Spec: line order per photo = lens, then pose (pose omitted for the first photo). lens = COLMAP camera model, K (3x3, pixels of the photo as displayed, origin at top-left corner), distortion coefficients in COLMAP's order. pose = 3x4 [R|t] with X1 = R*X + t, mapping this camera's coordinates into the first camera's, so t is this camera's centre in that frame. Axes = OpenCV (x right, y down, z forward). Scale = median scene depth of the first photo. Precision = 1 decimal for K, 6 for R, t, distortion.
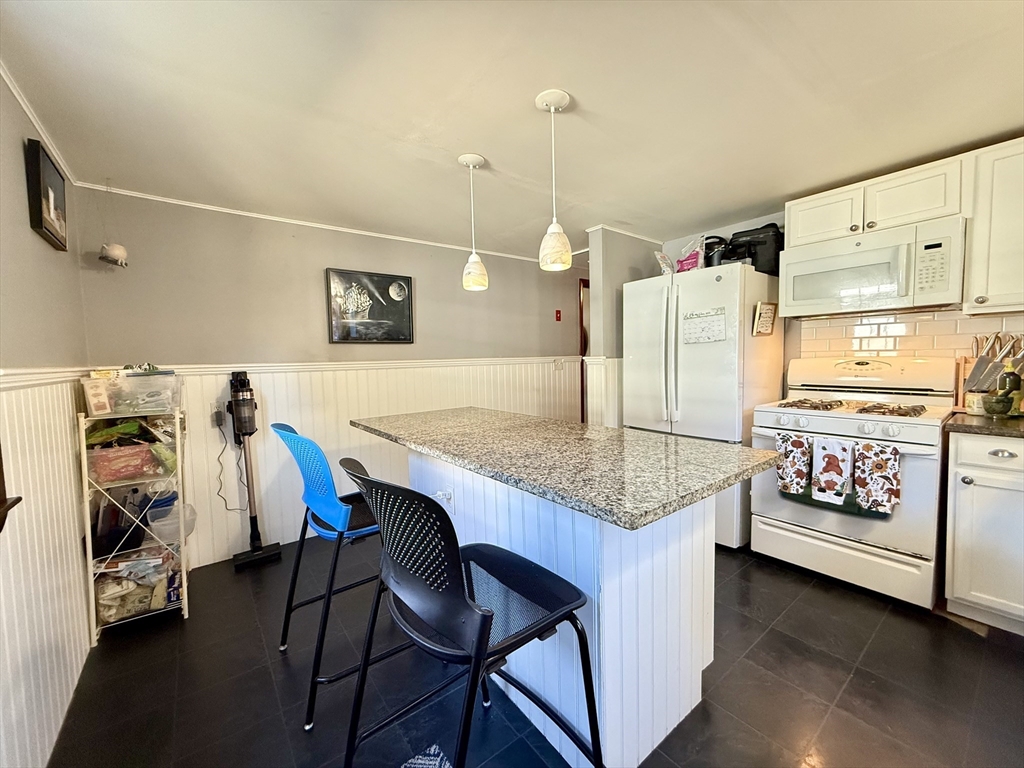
lens RADIAL K [[408.7, 0, 509.7], [0, 408.7, 383.6], [0, 0, 1]] dist [0.000955, -0.000133]
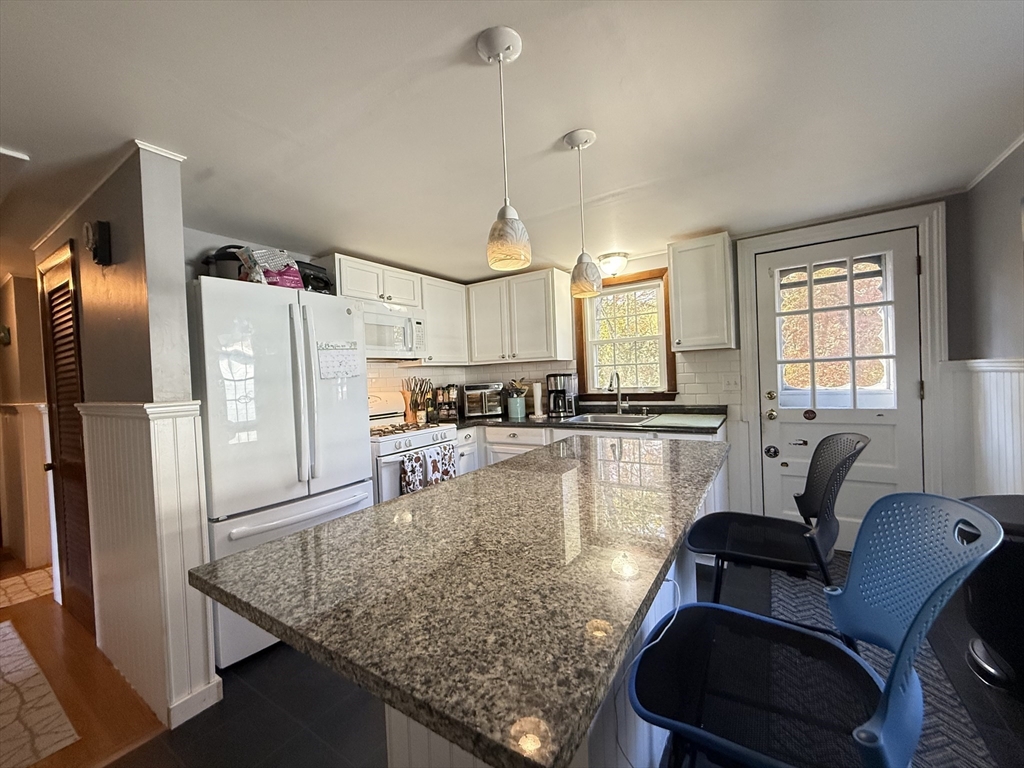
lens RADIAL K [[408.7, 0, 510.0], [0, 408.7, 380.7], [0, 0, 1]] dist [0.000955, -0.000133]
pose [[-0.315360, 0.029666, 0.948508, -0.580796], [0.118753, 0.992888, 0.008428, -0.068696], [-0.941512, 0.115296, -0.316641, 1.100243]]
